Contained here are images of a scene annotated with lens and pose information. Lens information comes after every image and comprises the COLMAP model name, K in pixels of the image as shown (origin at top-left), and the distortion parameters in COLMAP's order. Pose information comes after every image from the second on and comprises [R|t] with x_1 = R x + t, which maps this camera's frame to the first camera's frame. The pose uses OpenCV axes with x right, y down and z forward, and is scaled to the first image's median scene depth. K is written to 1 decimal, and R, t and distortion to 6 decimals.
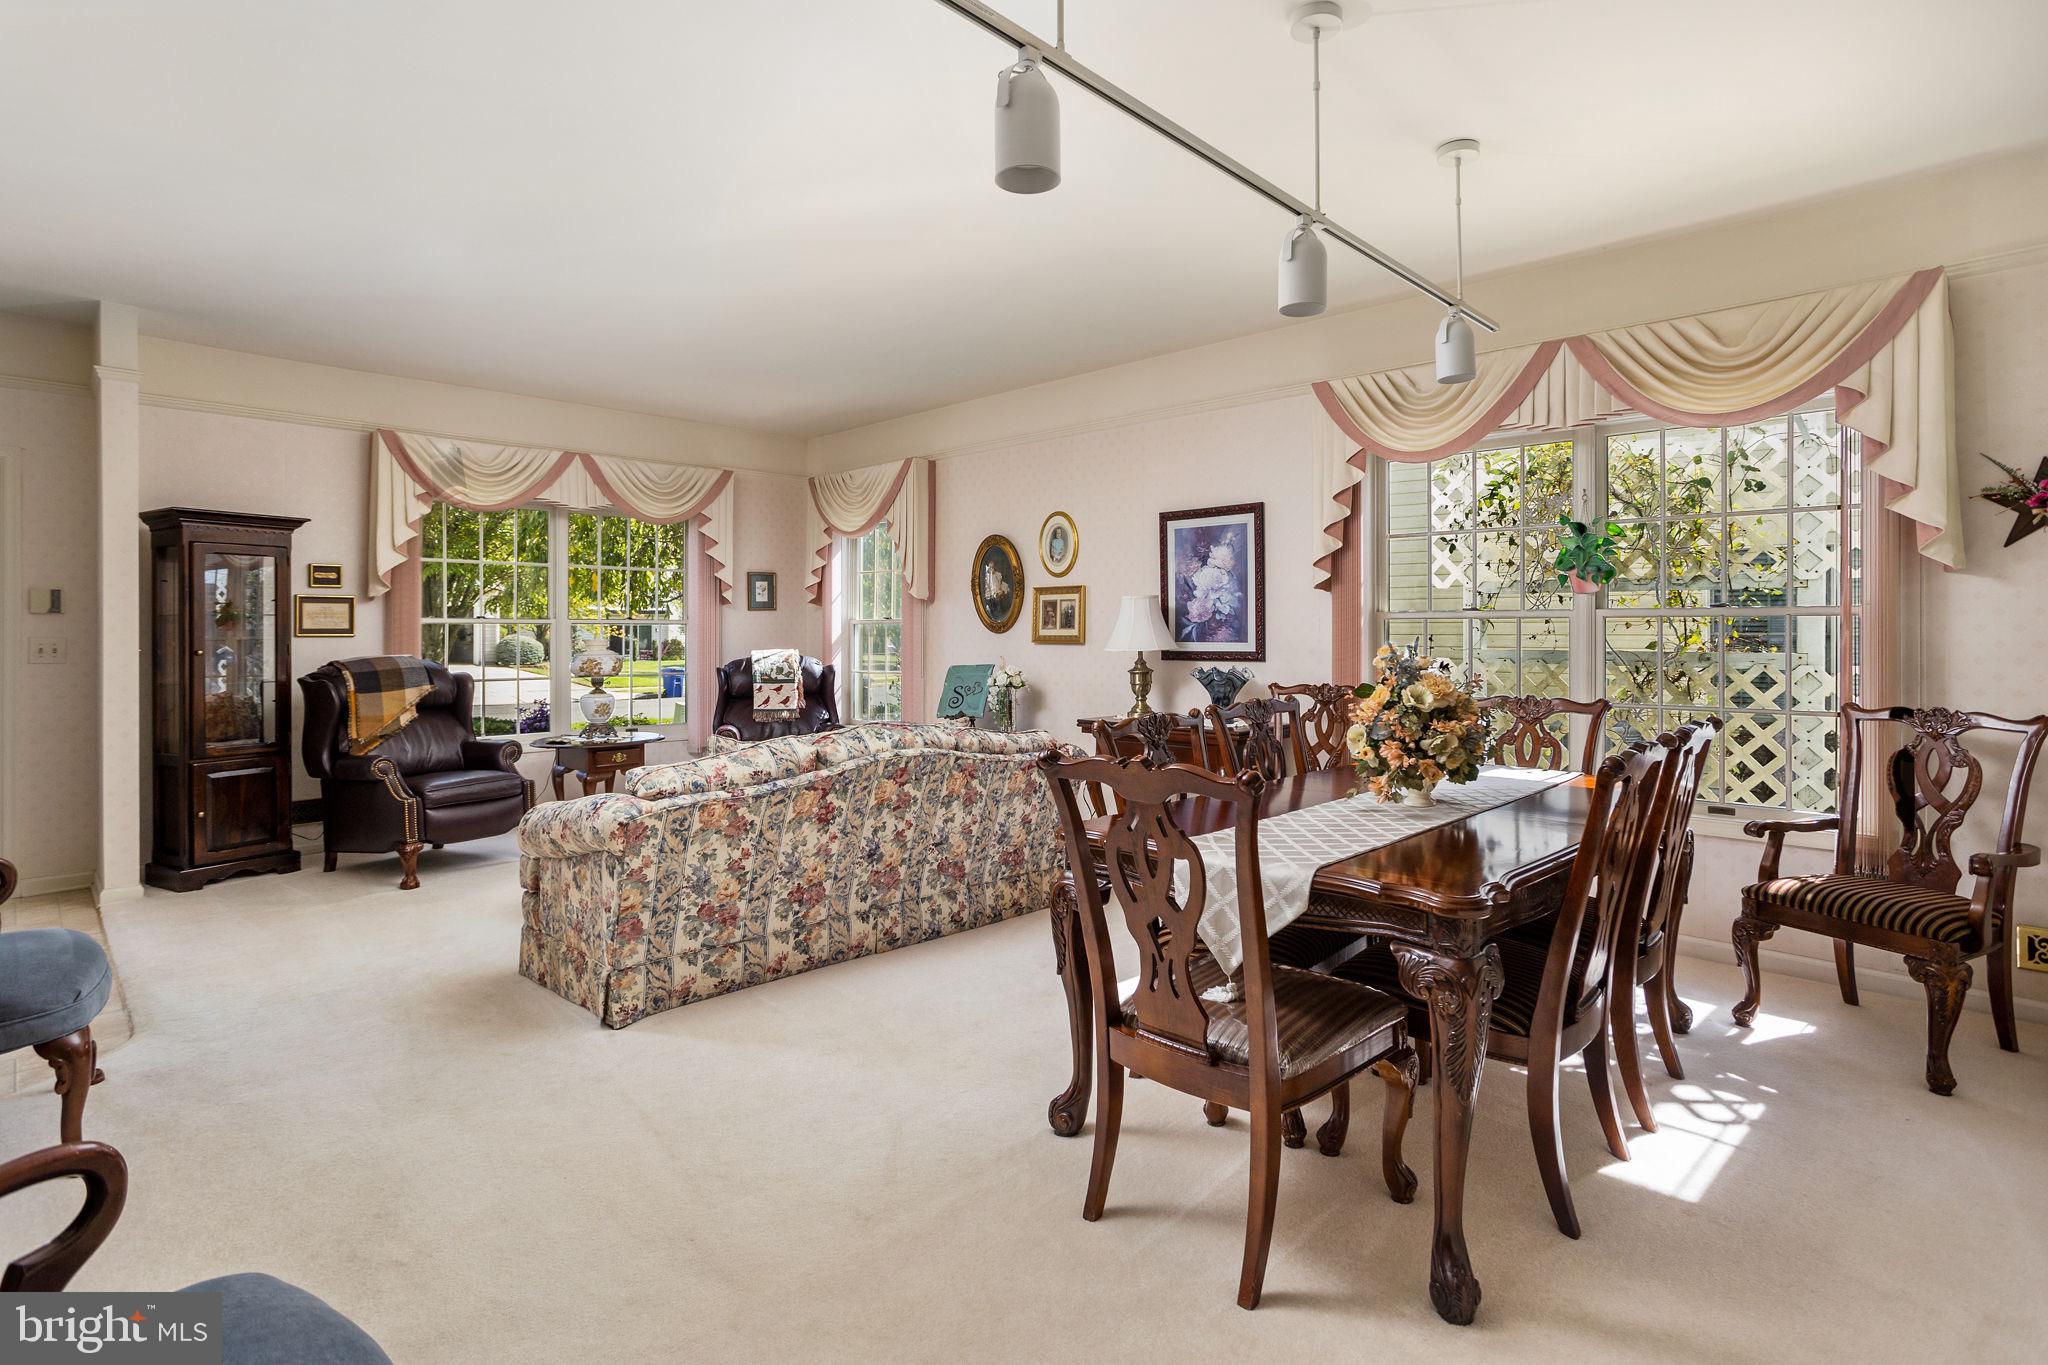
lens RADIAL K [[1021.9, 0, 1019.2], [0, 1021.9, 629.8], [0, 0, 1]] dist [-0.052279, 0.047770]
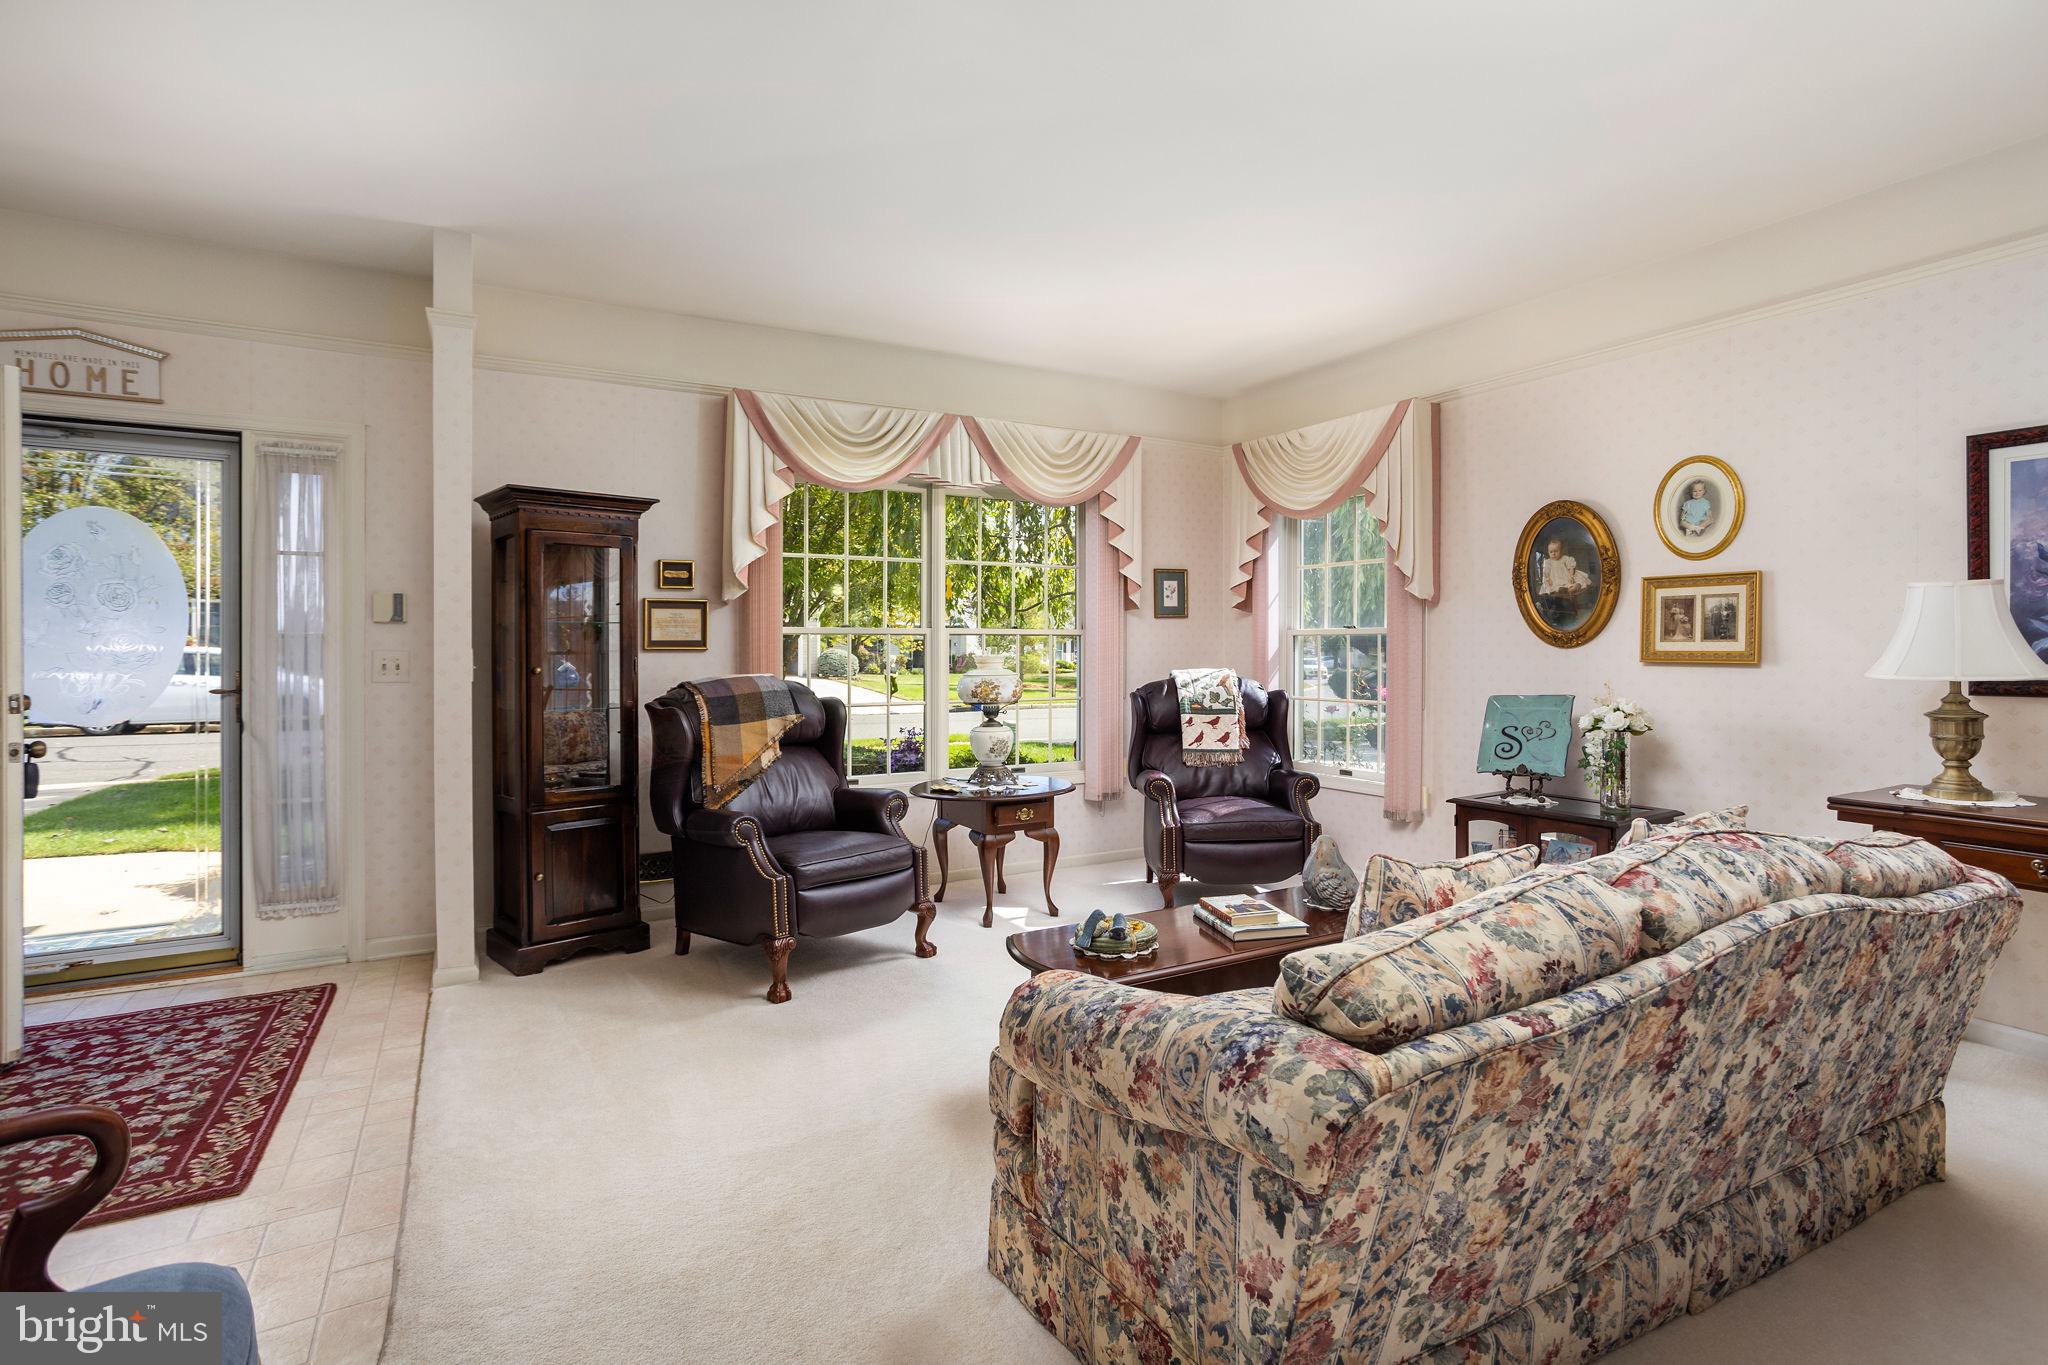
lens RADIAL K [[1000.6, 0, 1023.5], [0, 1000.6, 650.3], [0, 0, 1]] dist [-0.051953, 0.034467]
pose [[0.964146, 0.002533, -0.265359, -0.222497], [-0.000911, 0.999980, 0.006235, 0.001658], [0.265370, -0.005769, 0.964129, 0.325801]]
